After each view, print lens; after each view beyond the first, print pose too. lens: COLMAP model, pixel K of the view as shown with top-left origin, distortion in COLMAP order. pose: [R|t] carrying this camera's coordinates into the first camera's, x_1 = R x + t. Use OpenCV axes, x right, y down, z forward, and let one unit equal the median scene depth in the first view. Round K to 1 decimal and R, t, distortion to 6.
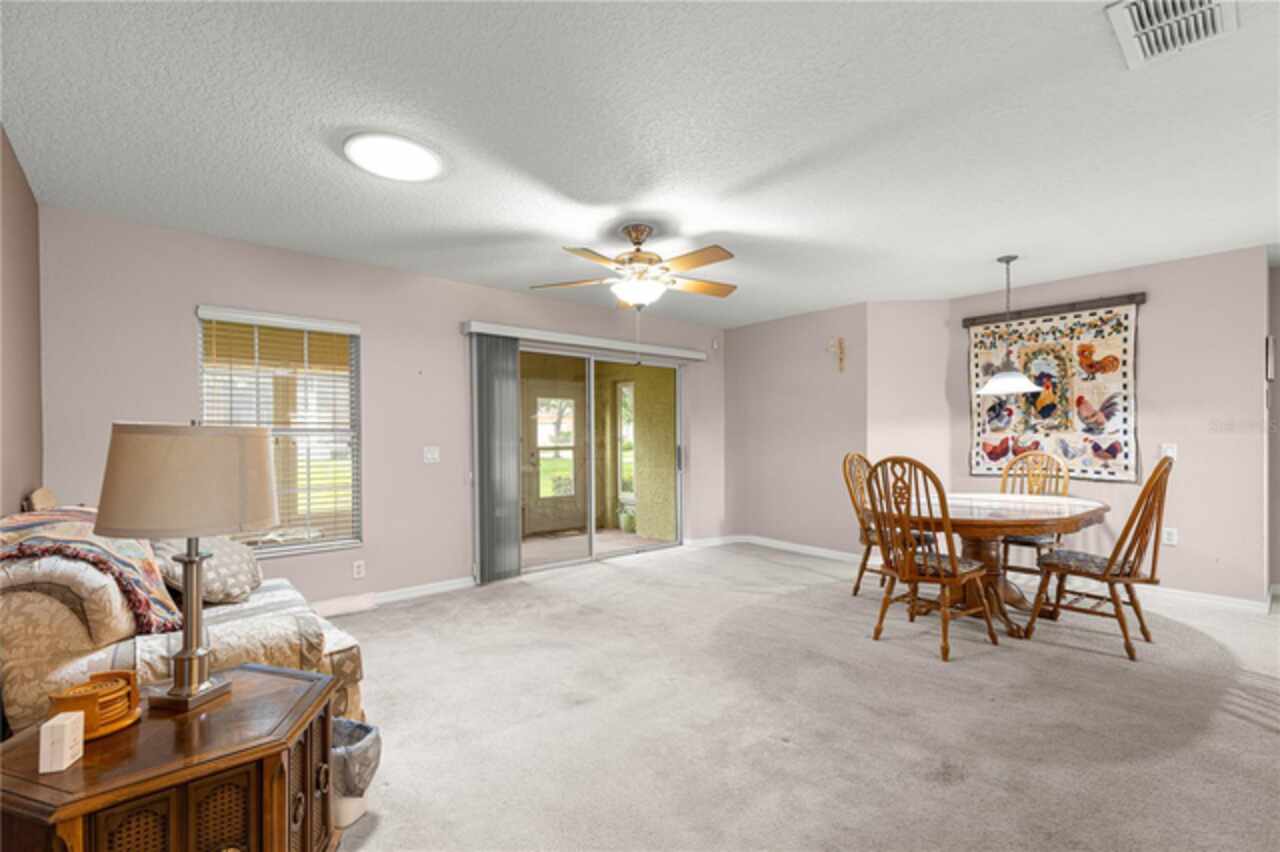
lens RADIAL K [[568.2, 0, 644.5], [0, 568.2, 438.4], [0, 0, 1]] dist [0.002260, 0.001079]
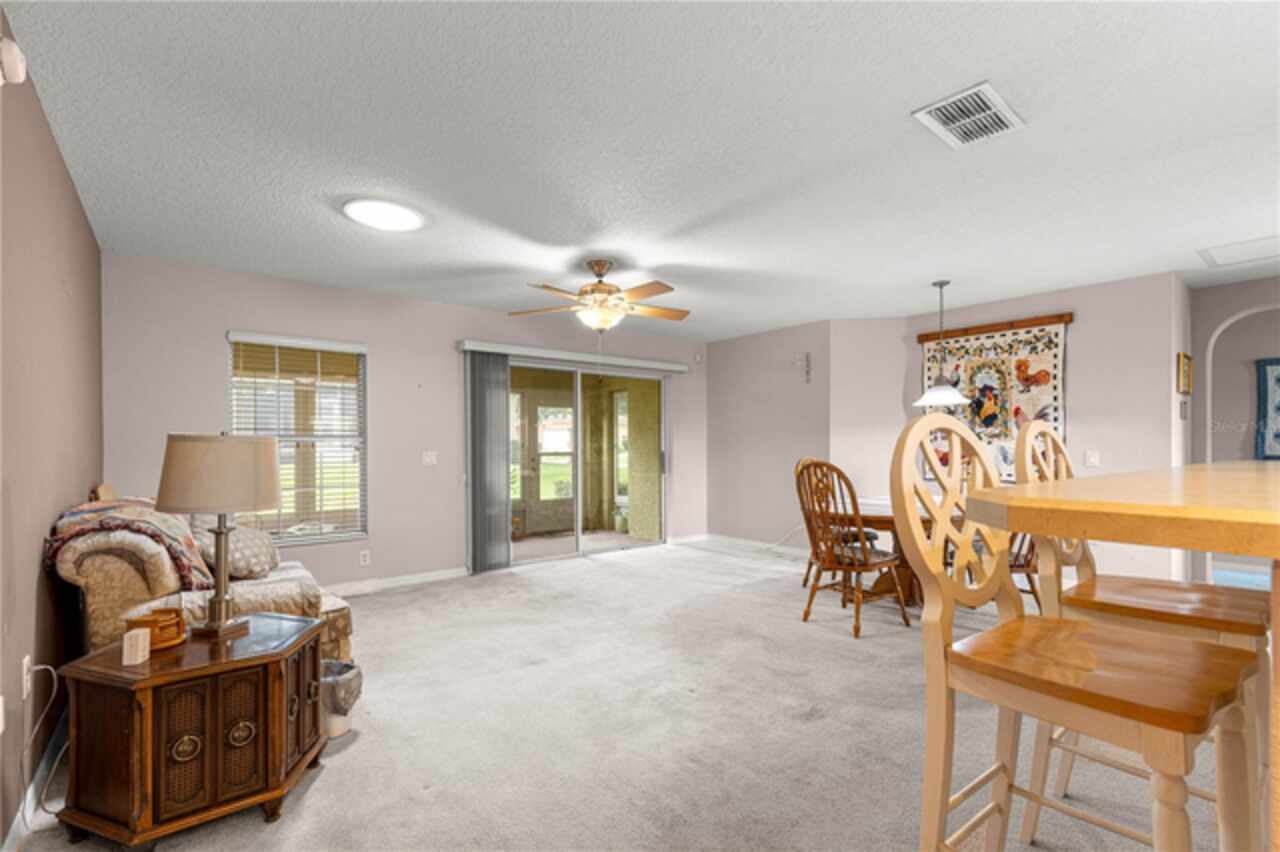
lens RADIAL K [[568.2, 0, 645.3], [0, 568.2, 443.6], [0, 0, 1]] dist [0.002260, 0.001079]
pose [[0.999385, 0.002942, -0.034949, 0.102276], [-0.002977, 0.999995, -0.000948, -0.001272], [0.034946, 0.001052, 0.999389, -0.125554]]
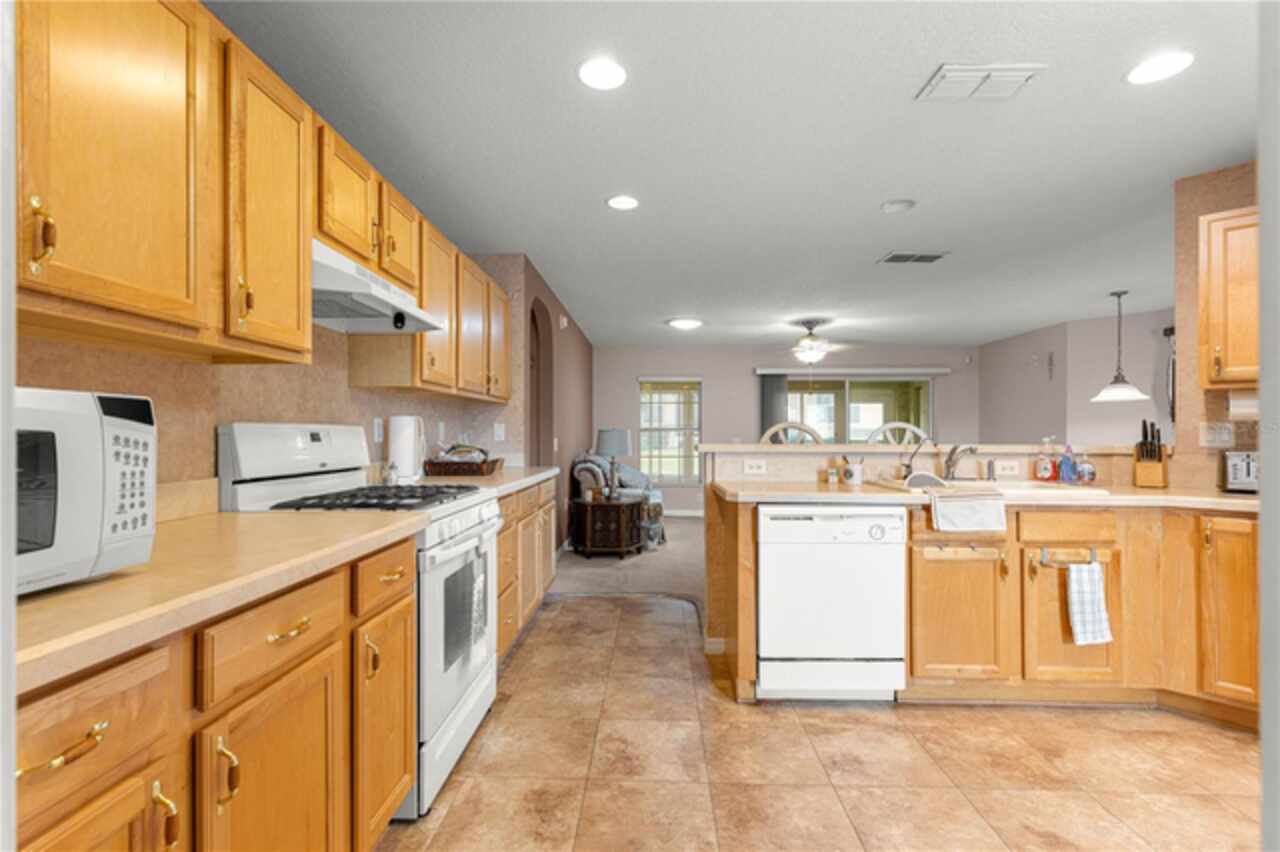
lens RADIAL K [[568.2, 0, 644.3], [0, 568.2, 427.4], [0, 0, 1]] dist [0.002260, 0.001079]
pose [[0.737434, -0.000128, -0.675419, 0.713136], [-0.008180, 0.999925, -0.009121, -0.000208], [0.675370, 0.012251, 0.737378, -0.619599]]
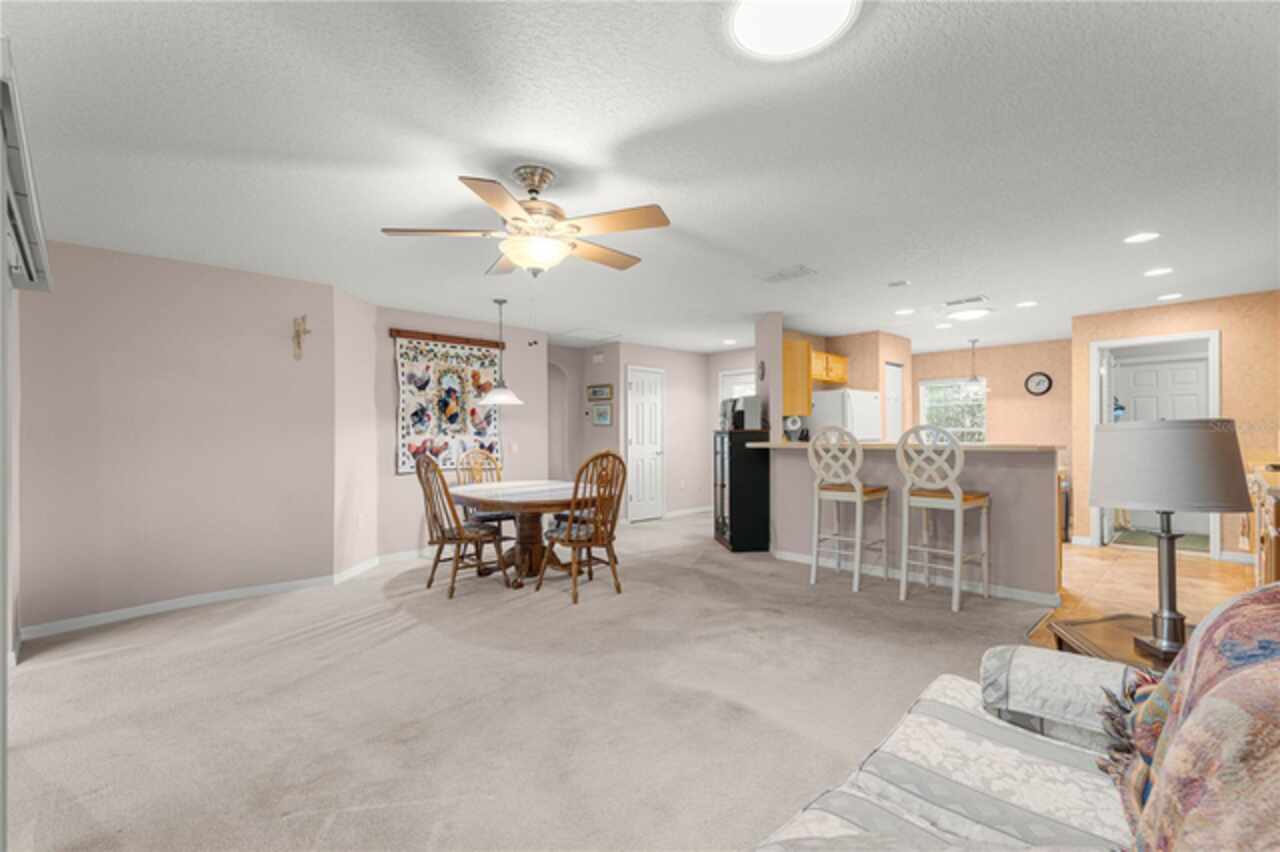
lens RADIAL K [[568.2, 0, 635.8], [0, 568.2, 433.6], [0, 0, 1]] dist [0.002260, 0.001079]
pose [[-0.046577, 0.006853, 0.998891, -0.669672], [0.008422, 0.999944, -0.006468, -0.002251], [-0.998879, 0.008112, -0.046632, 0.752535]]
